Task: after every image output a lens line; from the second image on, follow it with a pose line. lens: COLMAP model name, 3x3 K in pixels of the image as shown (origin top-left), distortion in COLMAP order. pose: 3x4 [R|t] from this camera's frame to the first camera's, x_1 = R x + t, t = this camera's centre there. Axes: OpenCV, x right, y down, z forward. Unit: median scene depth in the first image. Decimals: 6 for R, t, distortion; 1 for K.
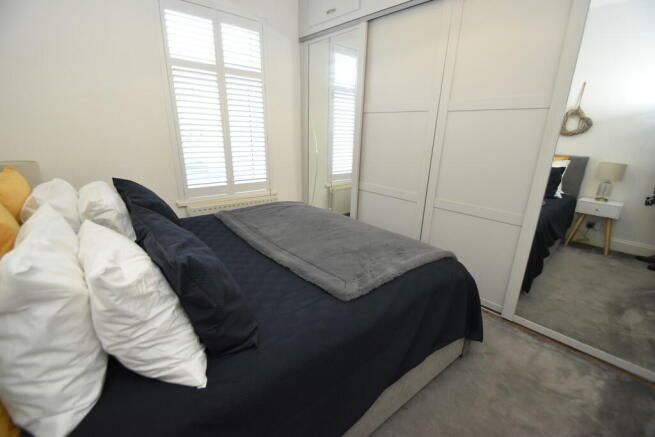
lens RADIAL K [[284.6, 0, 330.3], [0, 284.6, 219.9], [0, 0, 1]] dist [-0.006488, -0.006899]
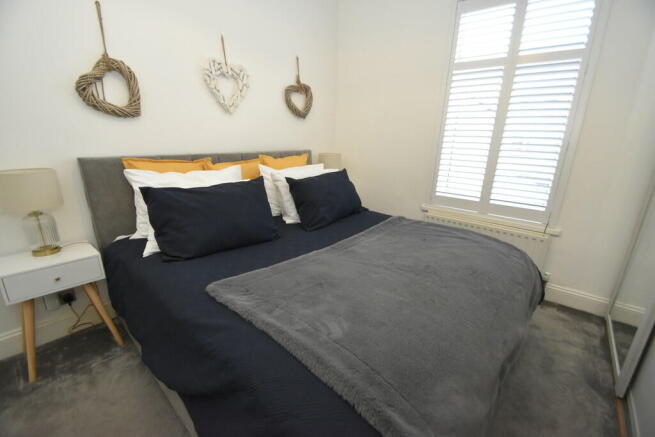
lens RADIAL K [[284.6, 0, 324.3], [0, 284.6, 221.5], [0, 0, 1]] dist [-0.006488, -0.006899]
pose [[0.168399, 0.266725, -0.948946, 0.401673], [-0.309941, 0.928195, 0.205890, -0.108940], [0.935723, 0.259446, 0.238977, 0.431894]]
